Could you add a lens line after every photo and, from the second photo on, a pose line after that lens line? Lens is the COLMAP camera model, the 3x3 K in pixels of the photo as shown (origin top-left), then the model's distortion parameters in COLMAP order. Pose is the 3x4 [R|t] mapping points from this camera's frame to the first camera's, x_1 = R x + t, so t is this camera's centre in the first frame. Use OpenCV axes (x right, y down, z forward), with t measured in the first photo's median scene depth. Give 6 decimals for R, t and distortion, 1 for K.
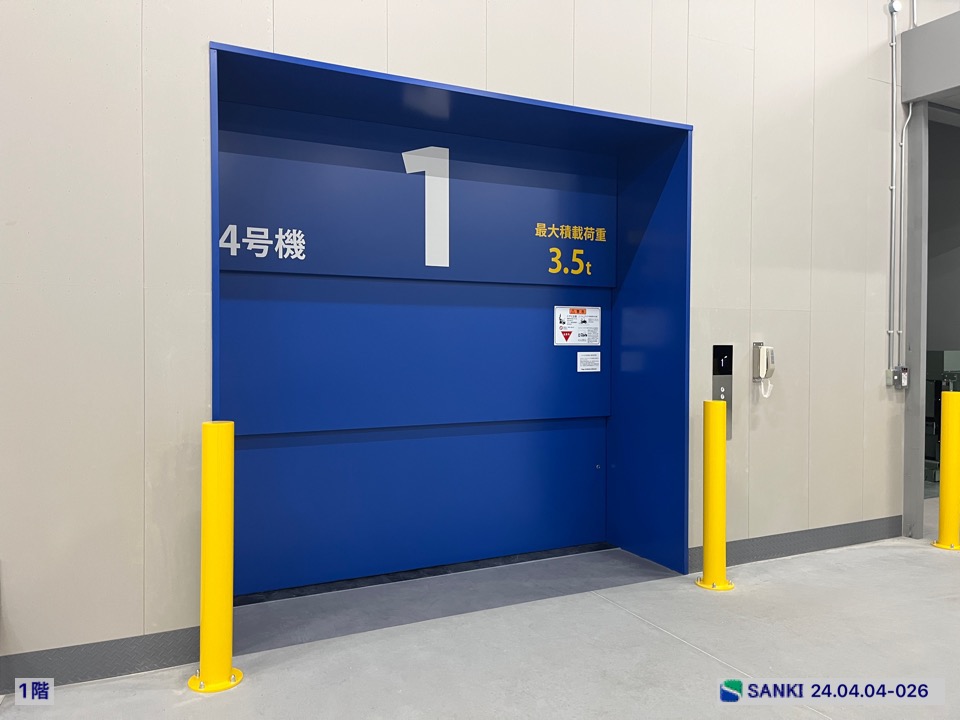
lens RADIAL K [[724.6, 0, 471.6], [0, 724.6, 356.6], [0, 0, 1]] dist [0.060466, -0.076255]
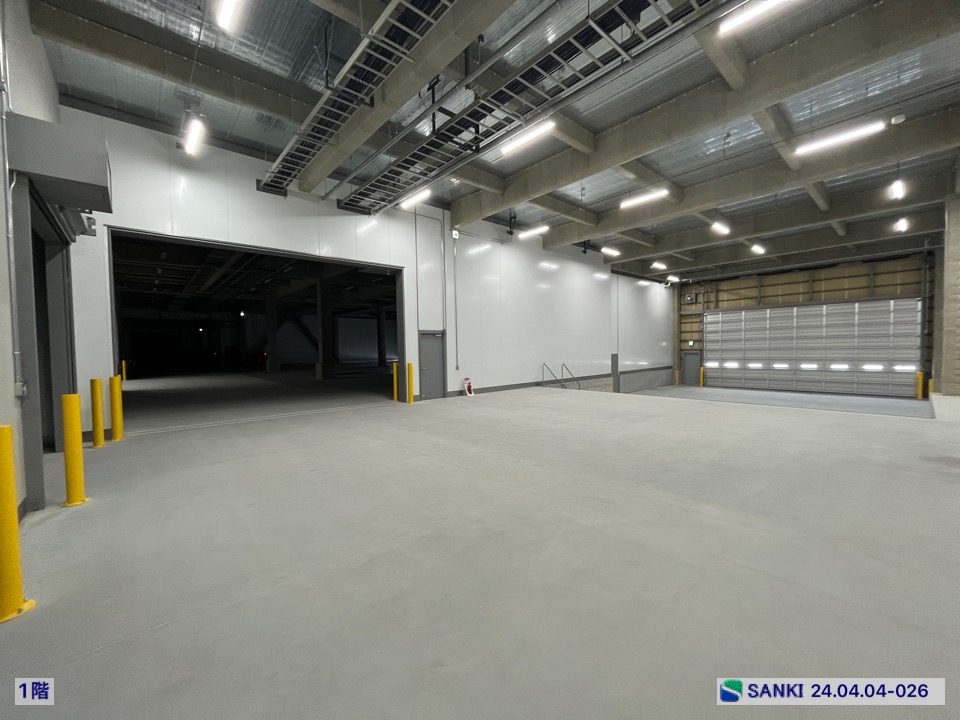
lens RADIAL K [[385.5, 0, 475.7], [0, 385.5, 358.6], [0, 0, 1]] dist [-0.001964, -0.000487]
pose [[-0.250148, -0.026106, 0.967856, -0.263945], [0.036959, 0.998650, 0.036489, -0.019522], [-0.967502, 0.044898, -0.248845, 0.433496]]
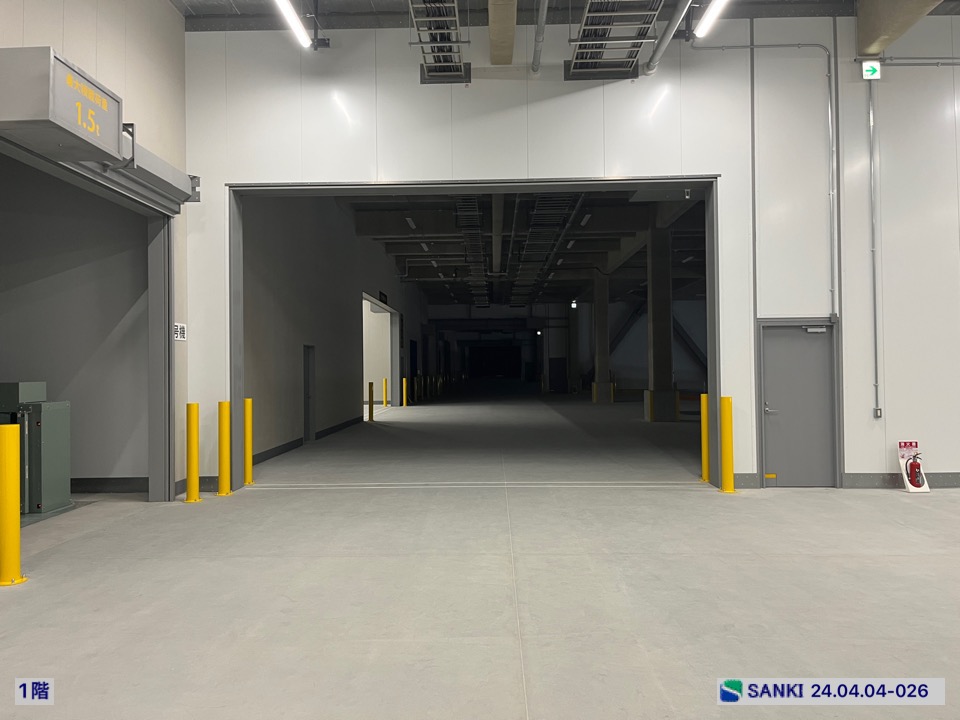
lens RADIAL K [[724.6, 0, 466.7], [0, 724.6, 352.8], [0, 0, 1]] dist [0.060466, -0.076255]
pose [[0.475373, 0.012337, 0.879698, 0.079508], [0.029643, 0.999109, -0.030030, -0.000678], [-0.879285, 0.040352, 0.474584, -0.020965]]
